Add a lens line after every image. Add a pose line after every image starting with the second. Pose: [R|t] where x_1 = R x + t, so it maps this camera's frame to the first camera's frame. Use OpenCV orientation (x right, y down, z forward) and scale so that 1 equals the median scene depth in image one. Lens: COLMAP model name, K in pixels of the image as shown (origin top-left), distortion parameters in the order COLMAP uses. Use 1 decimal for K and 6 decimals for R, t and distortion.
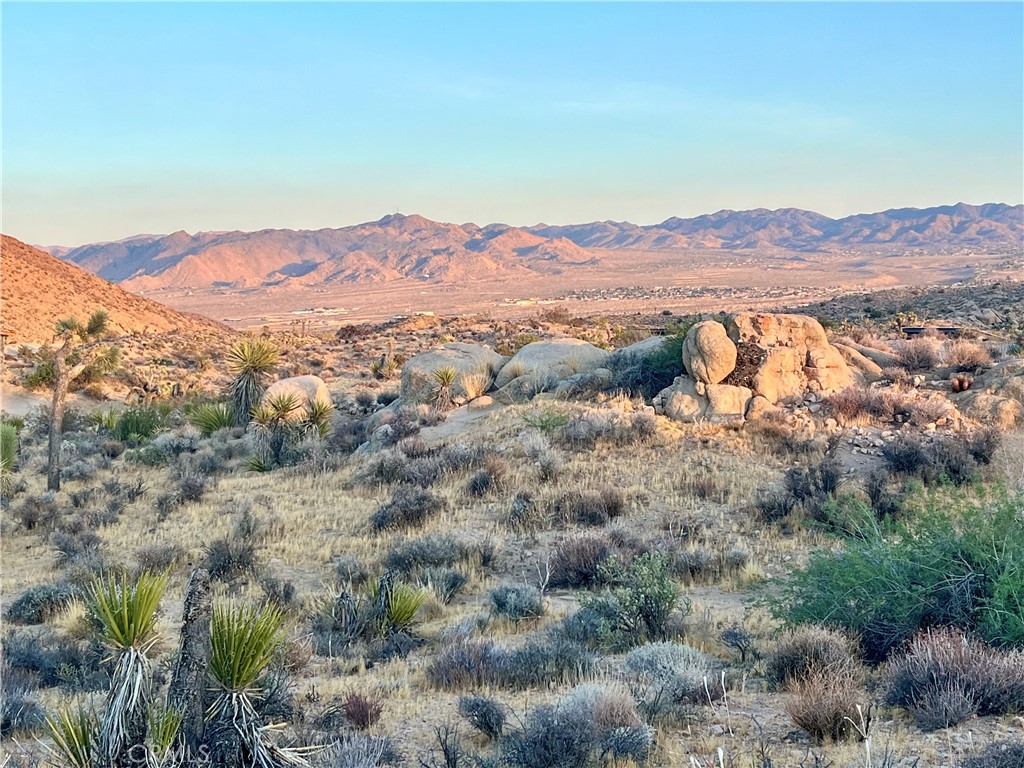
lens RADIAL K [[1489.4, 0, 511.6], [0, 1489.4, 385.1], [0, 0, 1]] dist [0.084432, 0.000000]
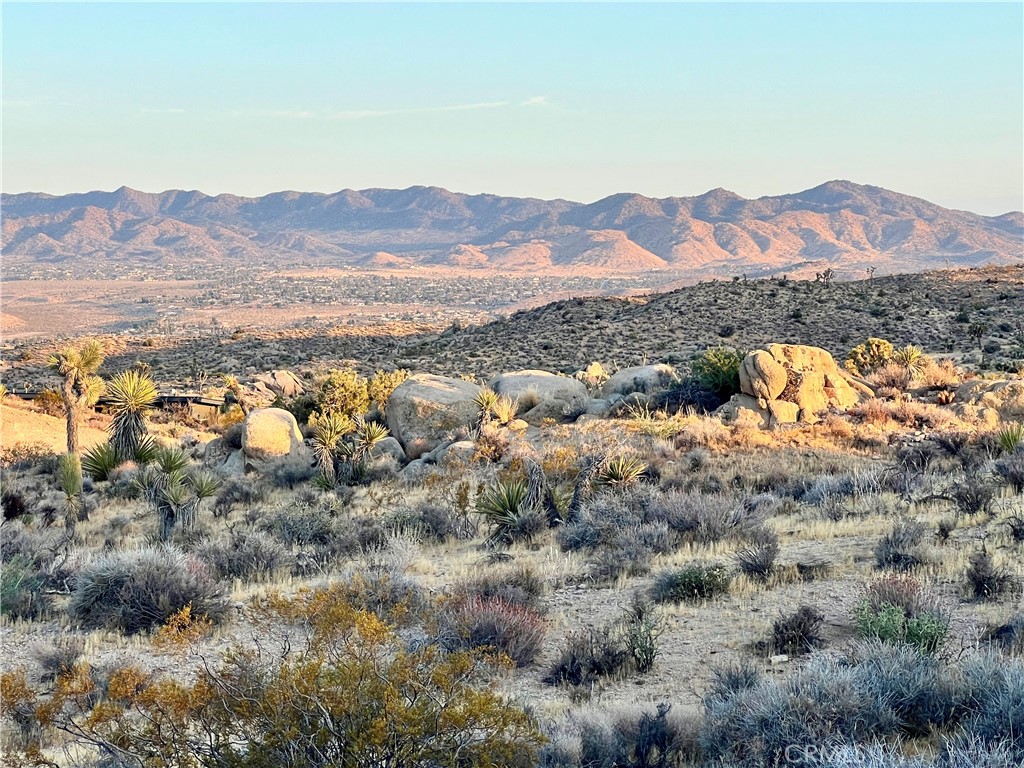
lens RADIAL K [[2774.3, 0, 512.2], [0, 2774.3, 384.2], [0, 0, 1]] dist [-0.089146, 0.000000]
pose [[0.909813, 0.000964, 0.415017, -1.002062], [0.018700, 0.998886, -0.043315, 0.080644], [-0.414597, 0.047169, 0.908782, -0.996502]]
